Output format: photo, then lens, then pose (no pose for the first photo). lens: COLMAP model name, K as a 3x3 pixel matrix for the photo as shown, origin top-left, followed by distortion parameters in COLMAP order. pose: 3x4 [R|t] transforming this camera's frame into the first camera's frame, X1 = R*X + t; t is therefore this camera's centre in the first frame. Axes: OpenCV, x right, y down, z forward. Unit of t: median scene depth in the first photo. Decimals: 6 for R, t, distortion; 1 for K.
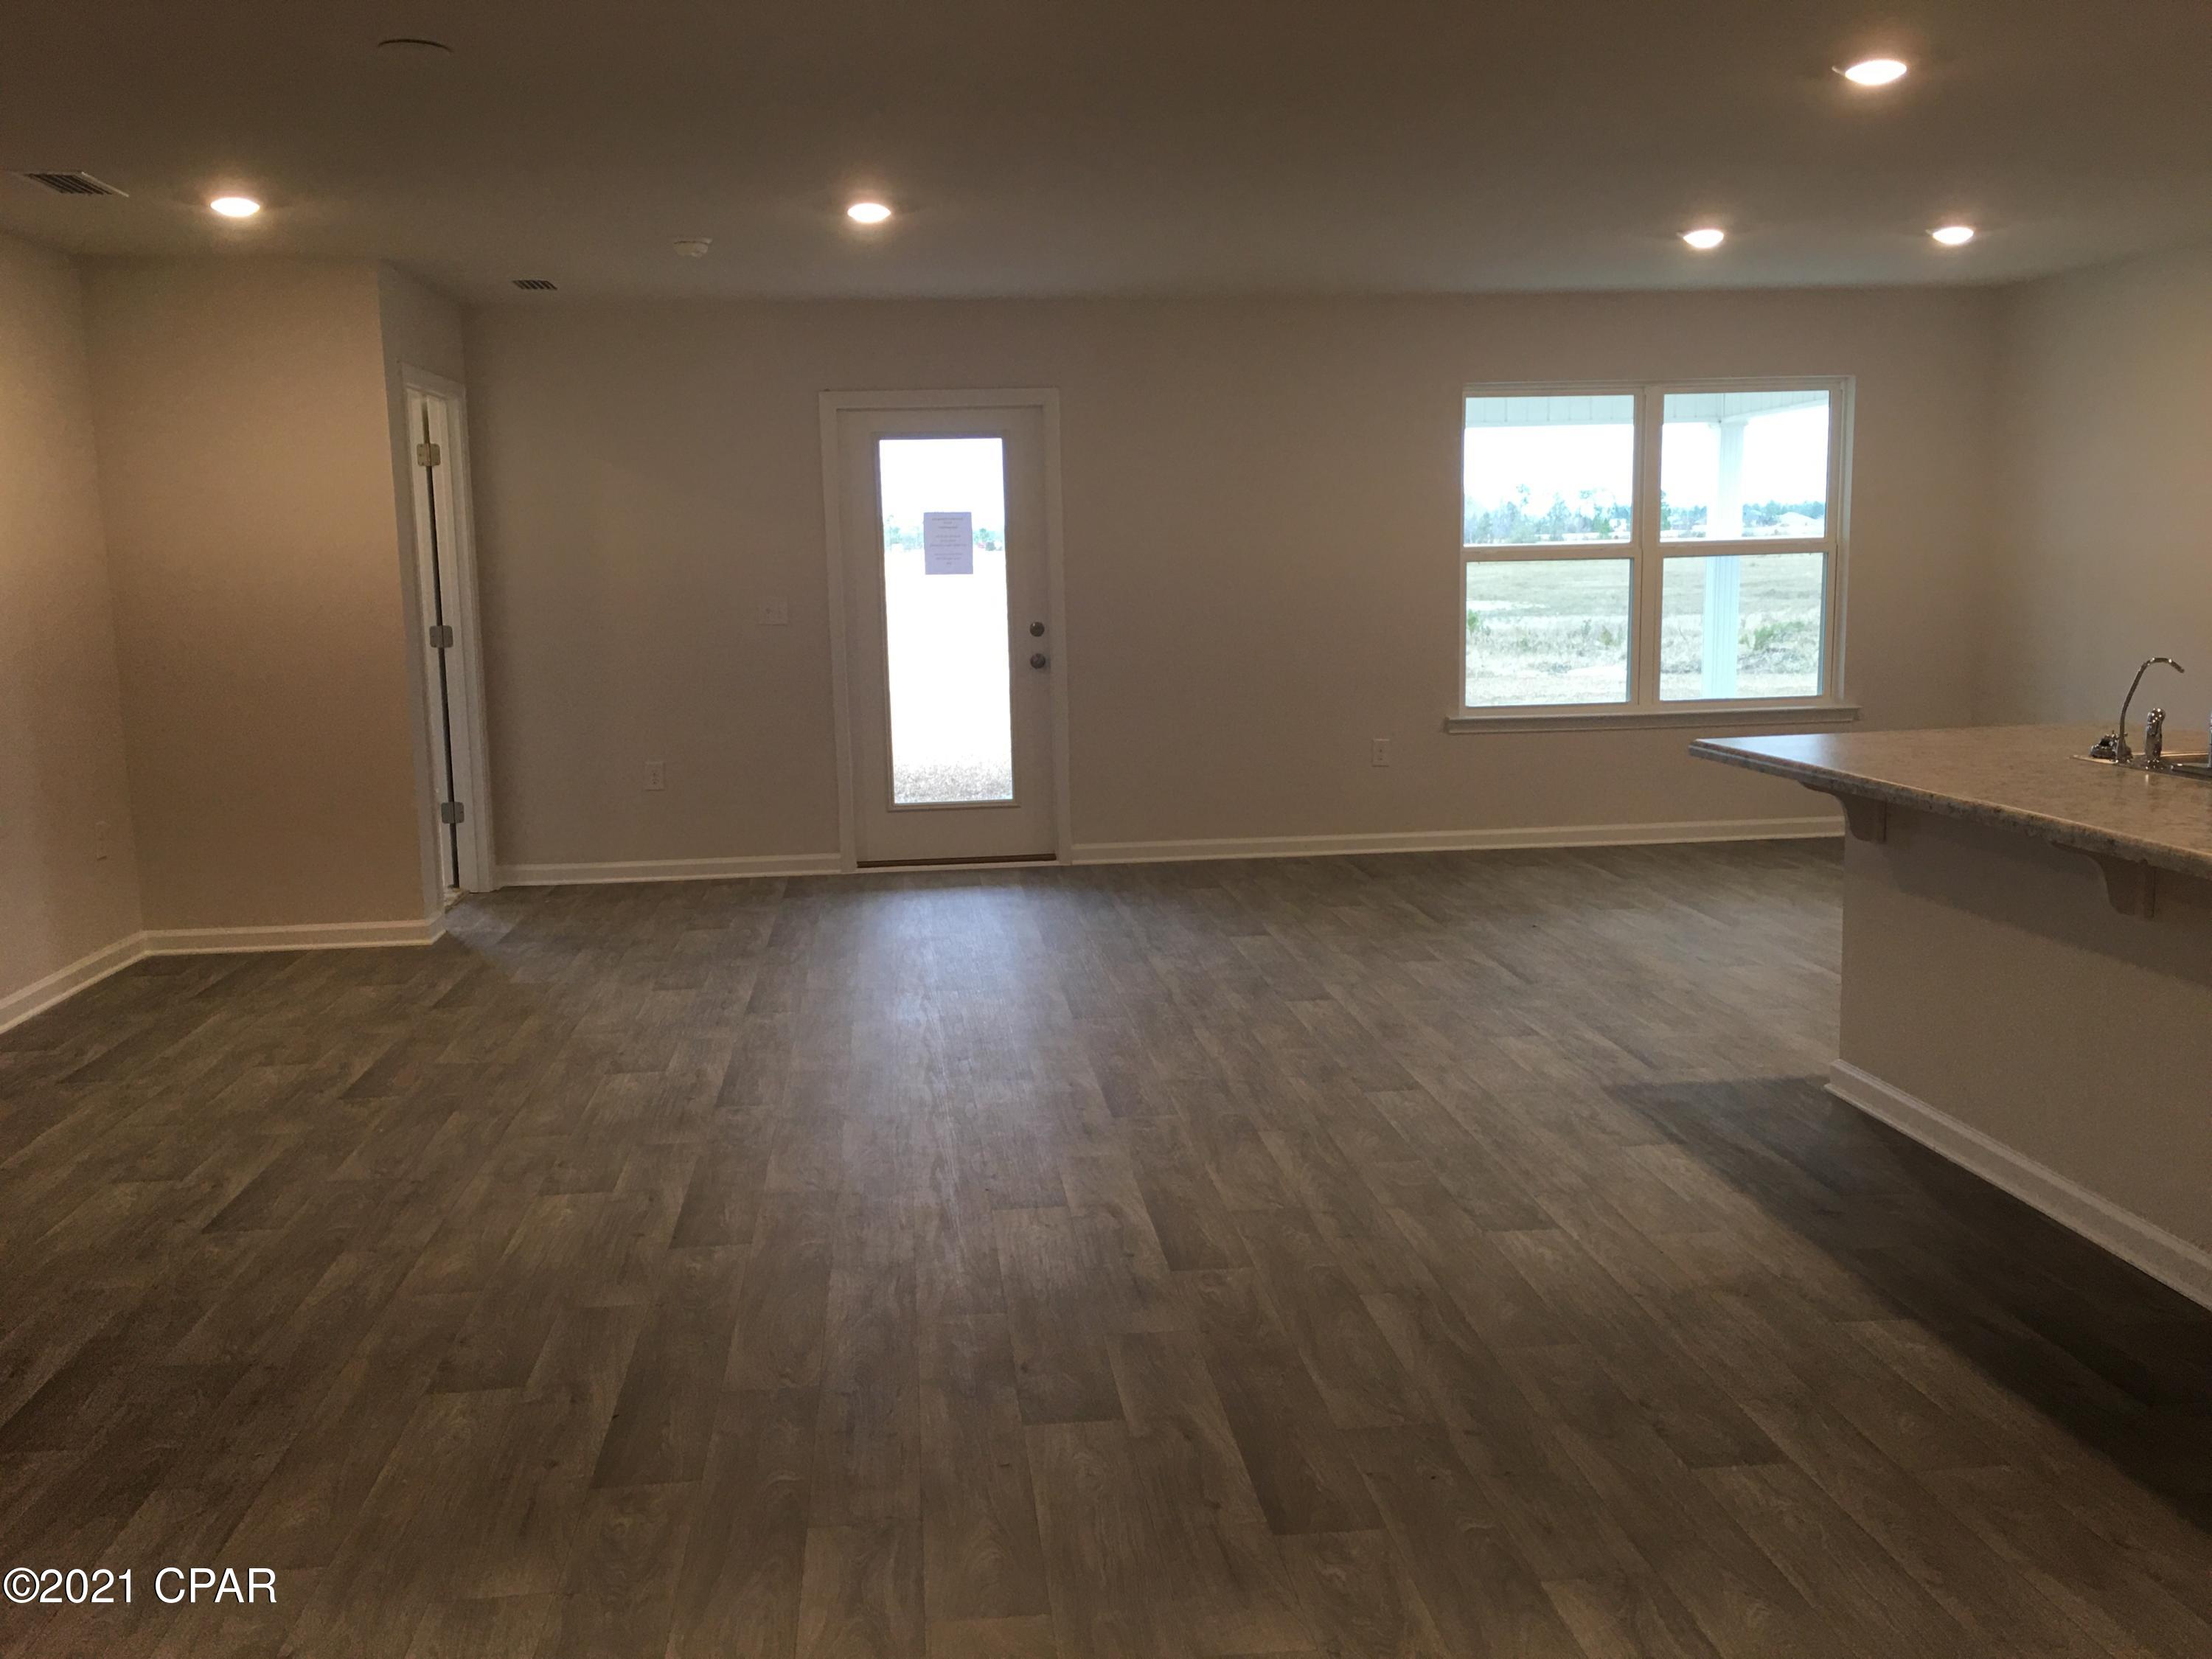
lens RADIAL K [[1840.1, 0, 1127.4], [0, 1840.1, 845.6], [0, 0, 1]] dist [0.081612, -0.107442]
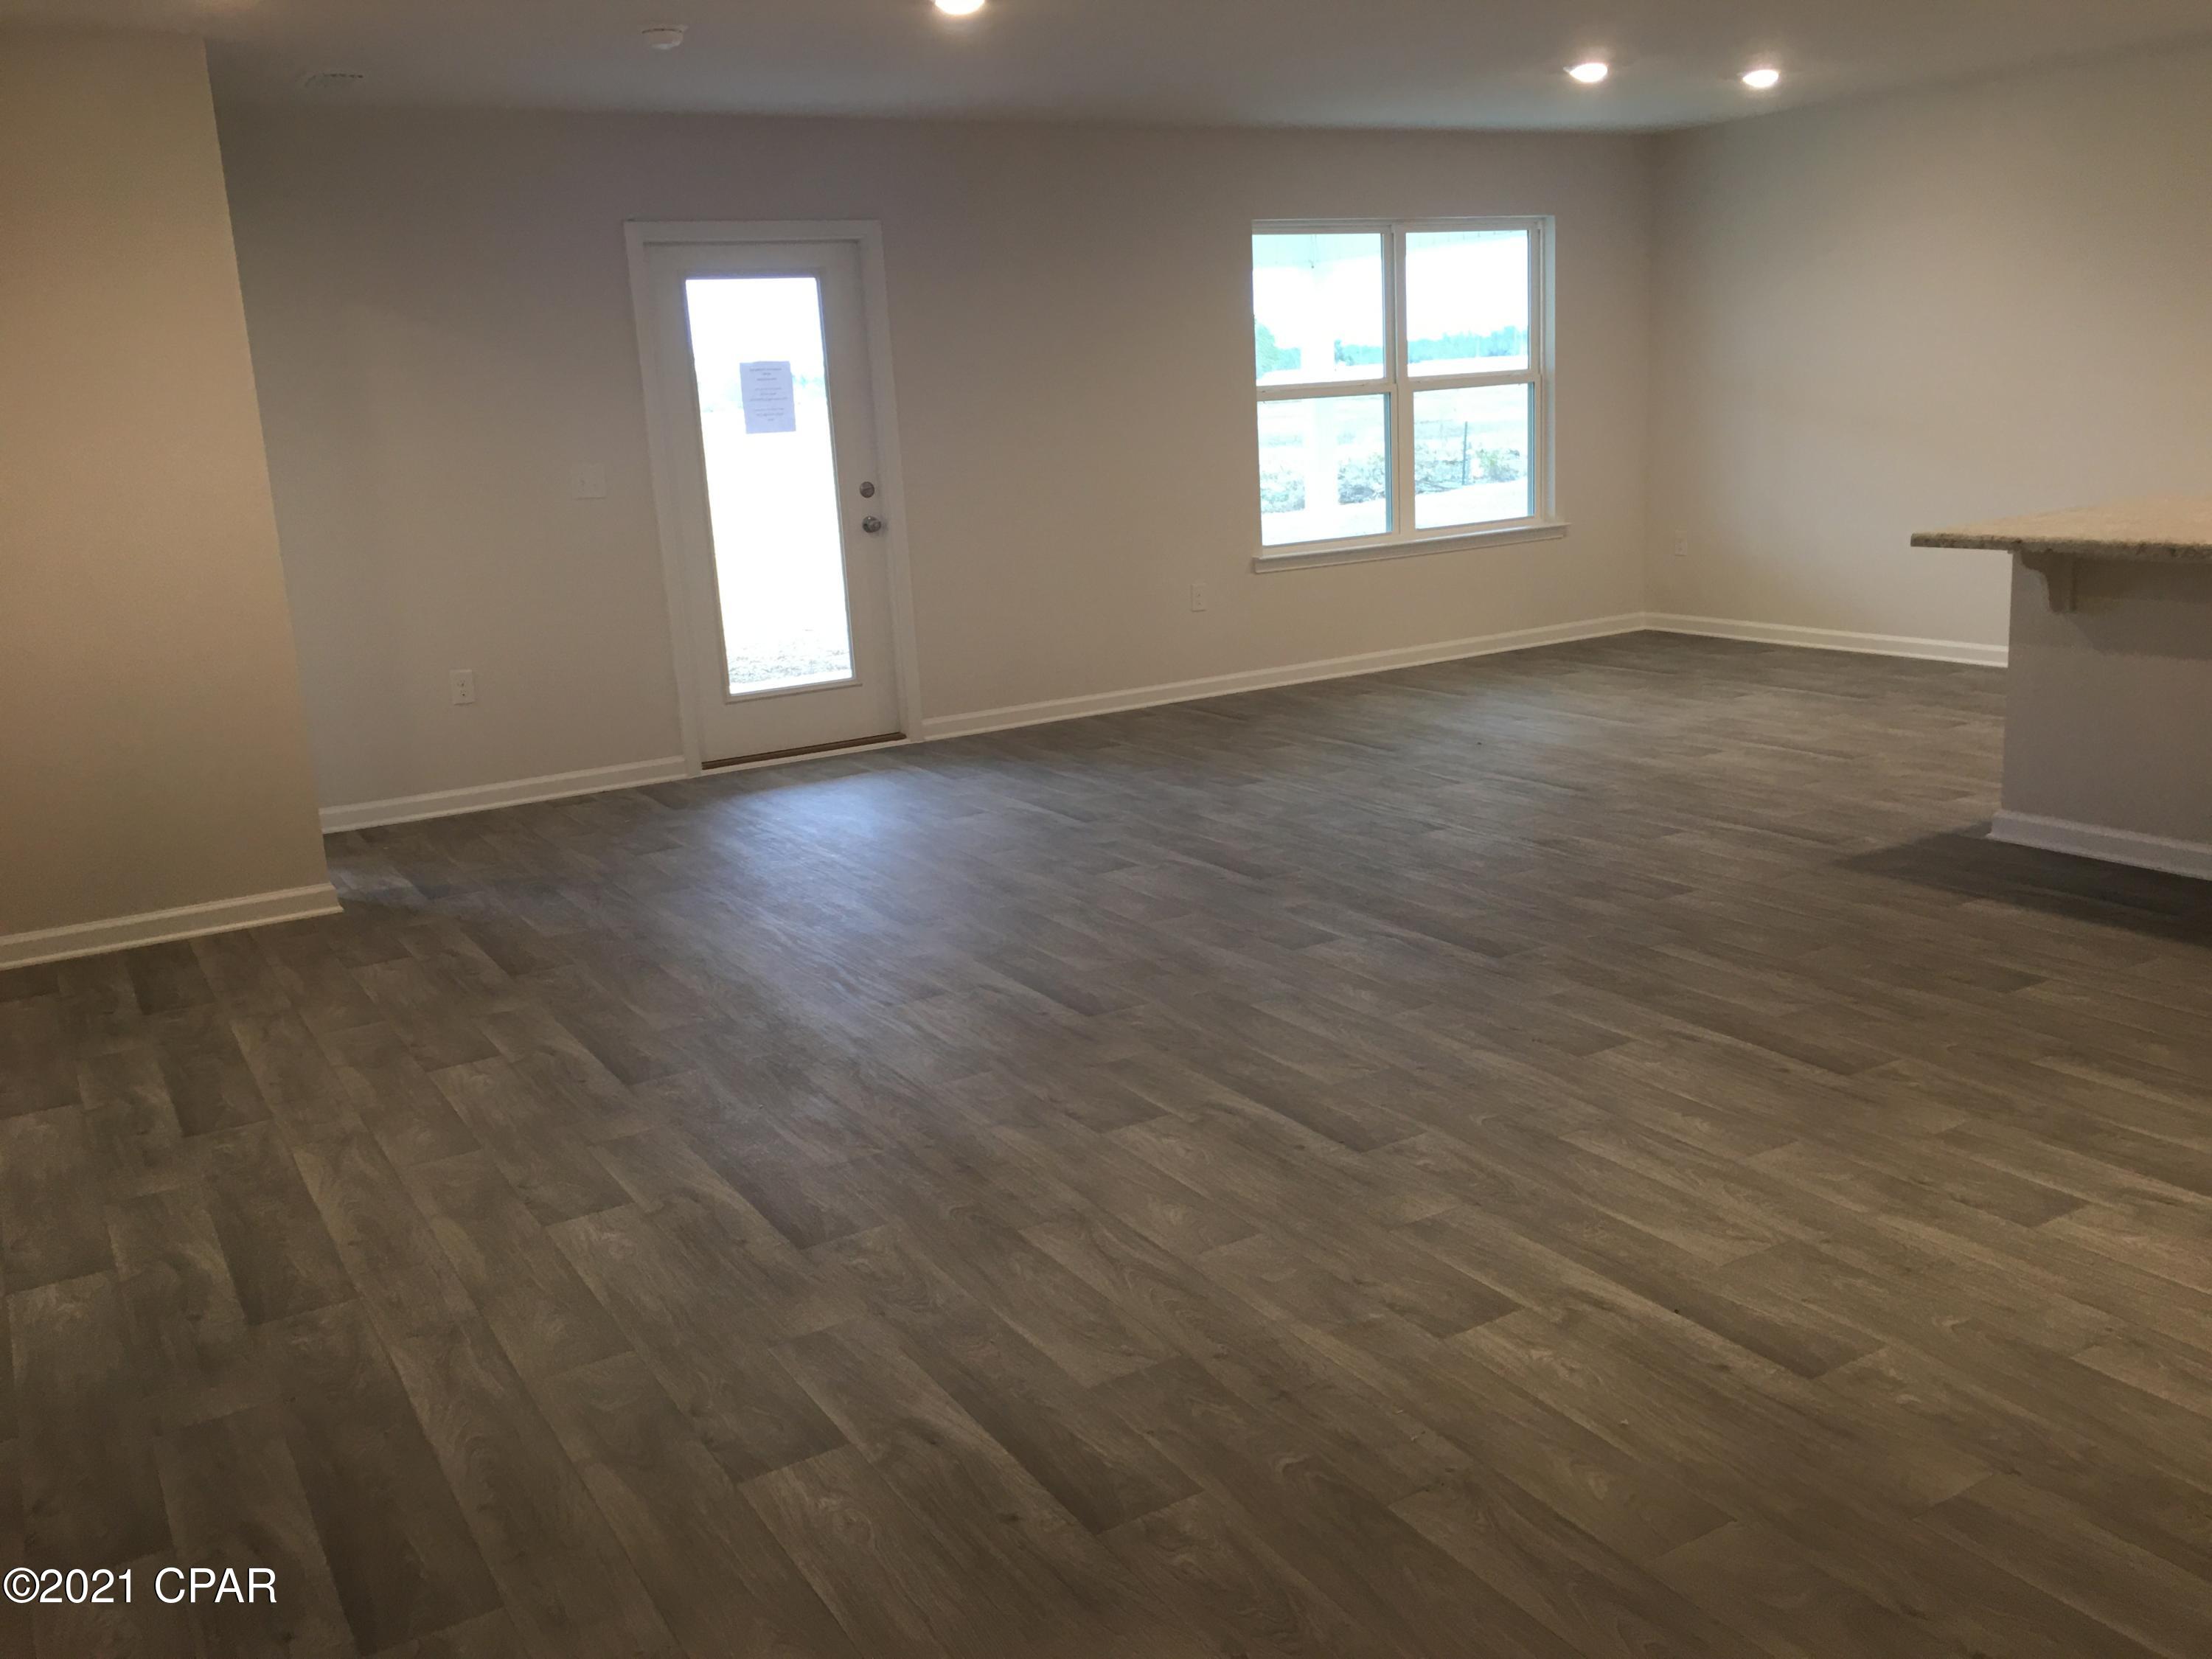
lens RADIAL K [[1840.1, 0, 1119.9], [0, 1840.1, 818.6], [0, 0, 1]] dist [0.081612, -0.107442]
pose [[0.910537, -0.122705, 0.394799, -0.314260], [0.101302, 0.992048, 0.074695, -0.010672], [-0.400825, -0.028019, 0.915726, 0.102974]]
